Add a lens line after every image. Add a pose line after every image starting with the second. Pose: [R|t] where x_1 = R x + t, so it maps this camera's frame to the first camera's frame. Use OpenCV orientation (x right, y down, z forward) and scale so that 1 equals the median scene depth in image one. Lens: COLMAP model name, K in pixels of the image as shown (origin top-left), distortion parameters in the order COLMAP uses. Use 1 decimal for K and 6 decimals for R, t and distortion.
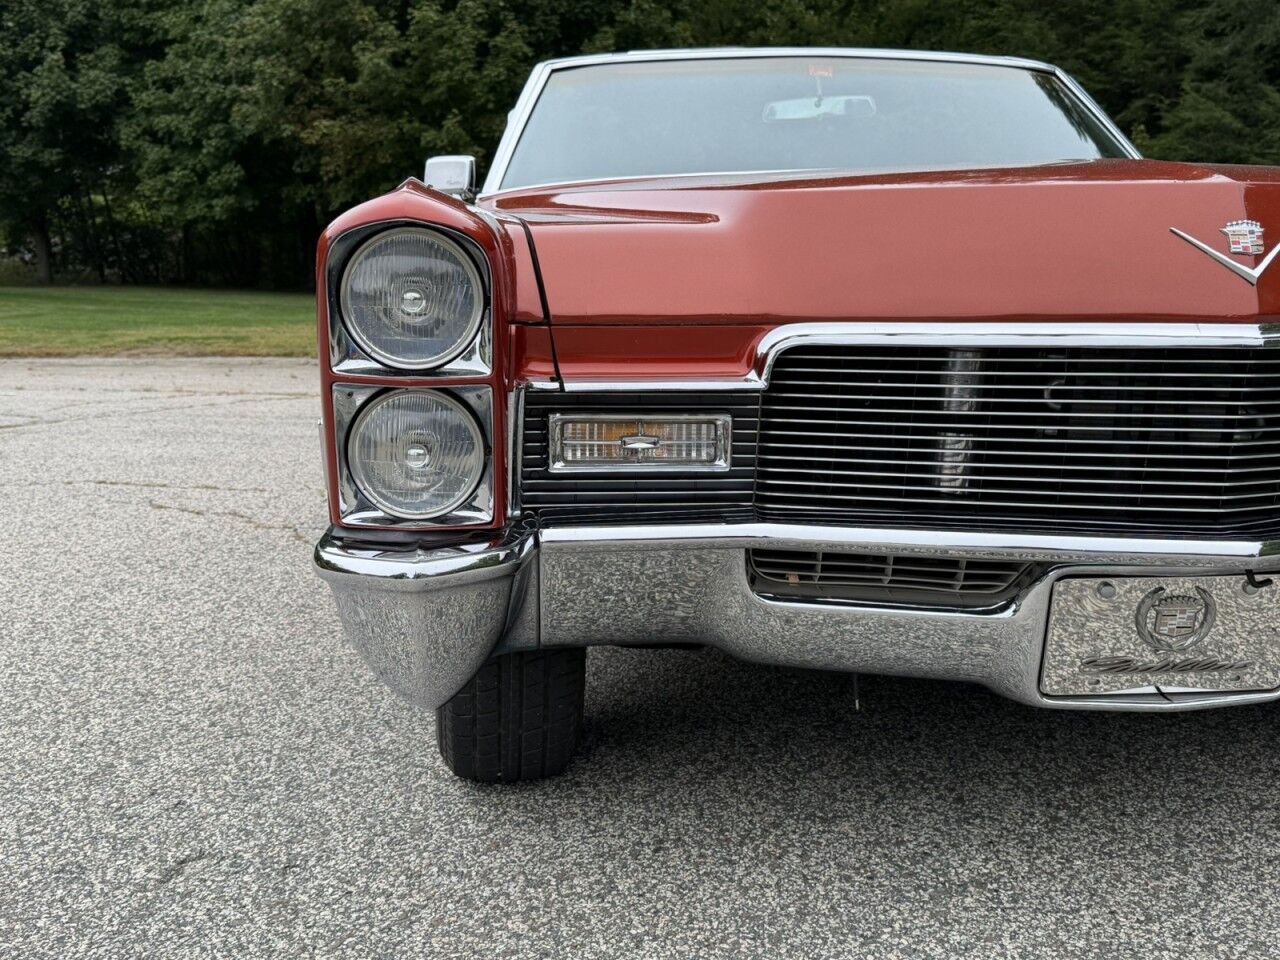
lens RADIAL K [[1305.4, 0, 645.1], [0, 1305.4, 485.8], [0, 0, 1]] dist [0.175002, -0.360255]
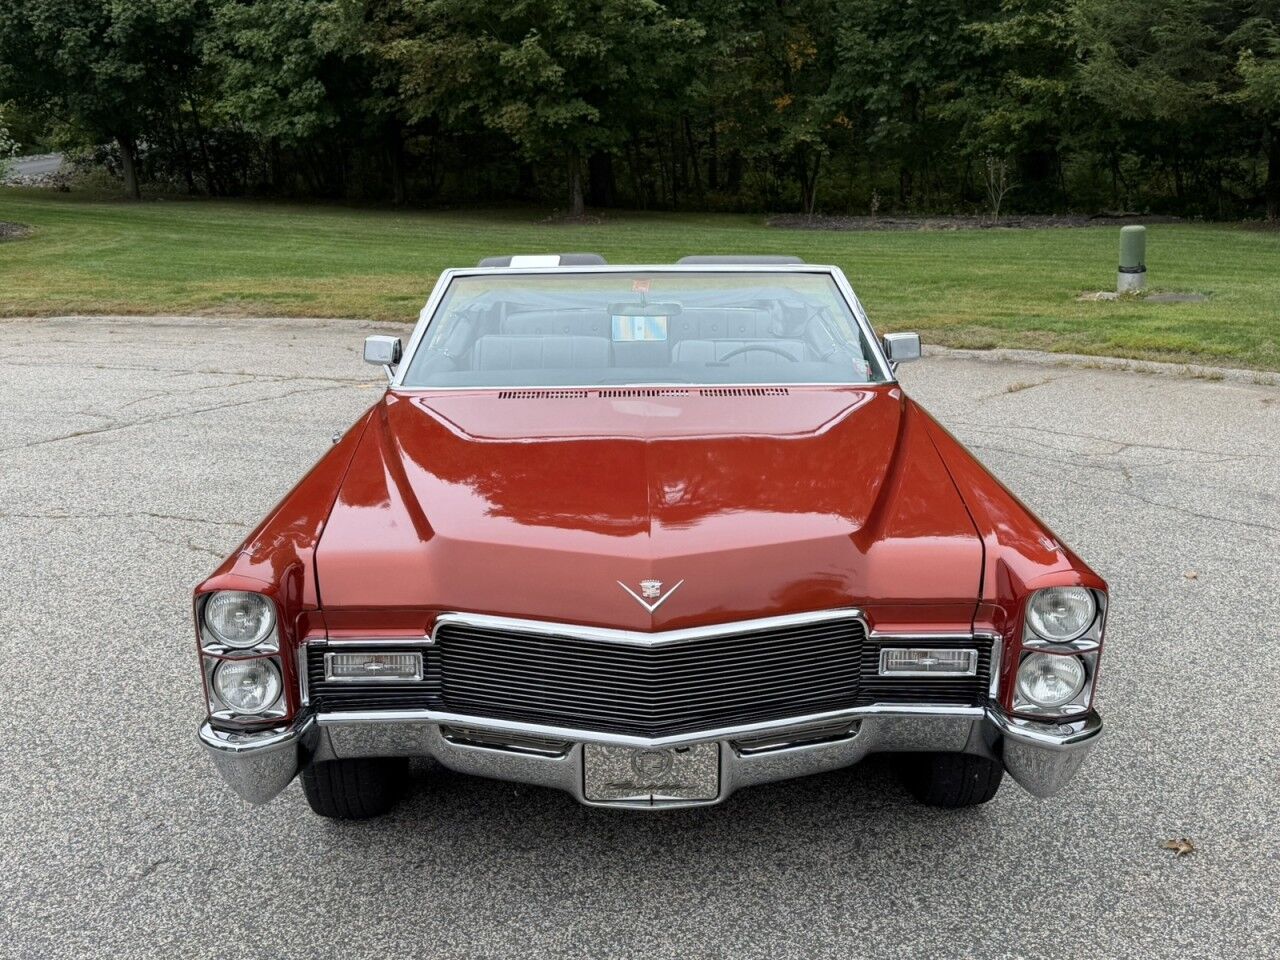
lens RADIAL K [[1385.7, 0, 636.1], [0, 1385.7, 510.9], [0, 0, 1]] dist [0.180455, -0.397664]
pose [[0.996257, 0.016829, -0.084789, 0.251784], [-0.009831, 0.996560, 0.082284, -0.198159], [0.085882, -0.081142, 0.992996, -0.445439]]
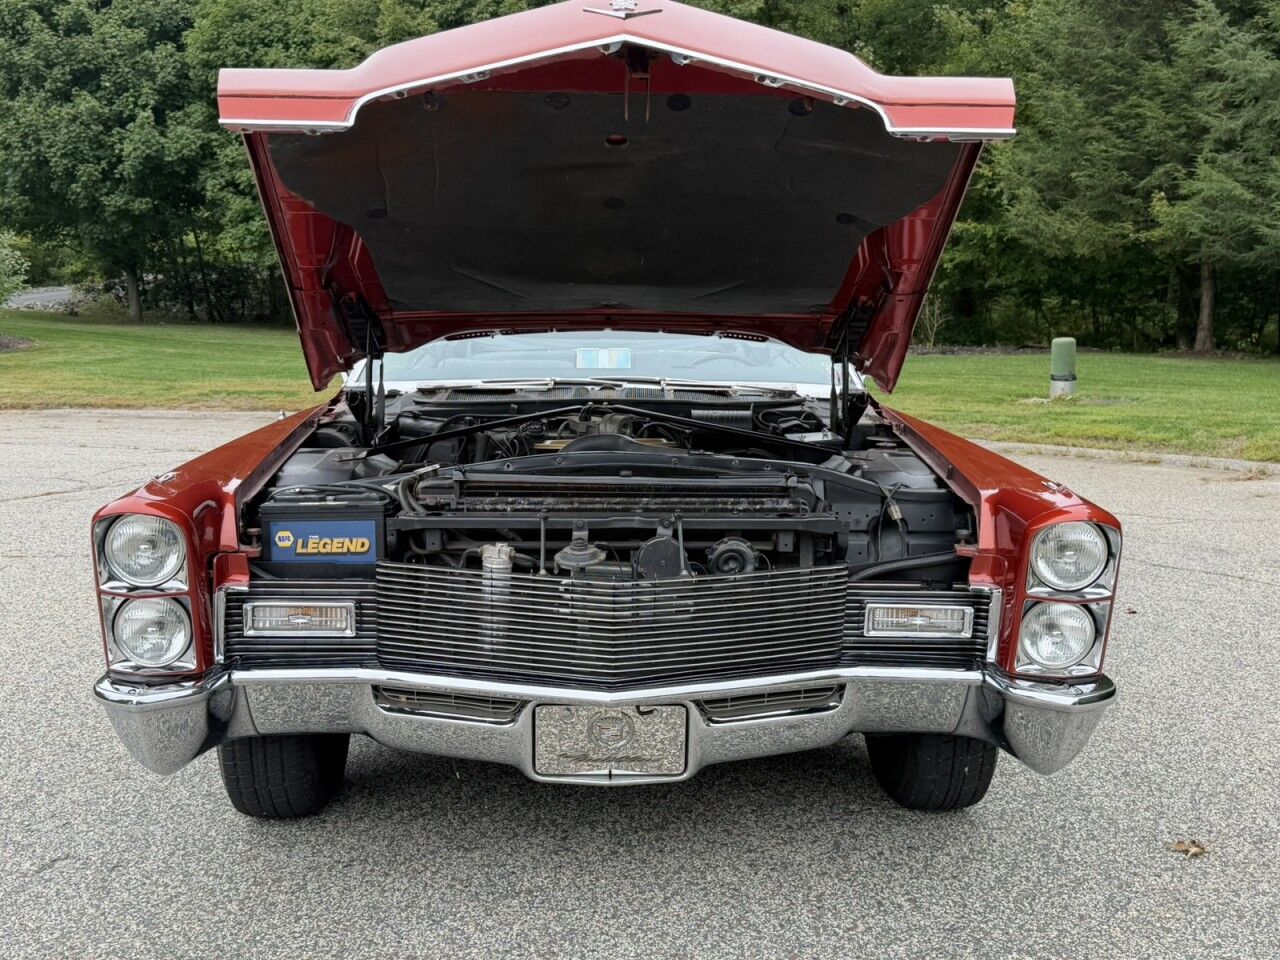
lens RADIAL K [[1291.8, 0, 624.6], [0, 1291.8, 488.3], [0, 0, 1]] dist [0.139945, -0.285851]
pose [[0.997529, 0.020305, -0.067250, 0.243200], [-0.021807, 0.999527, -0.021681, -0.082058], [0.066778, 0.023094, 0.997501, -0.304001]]
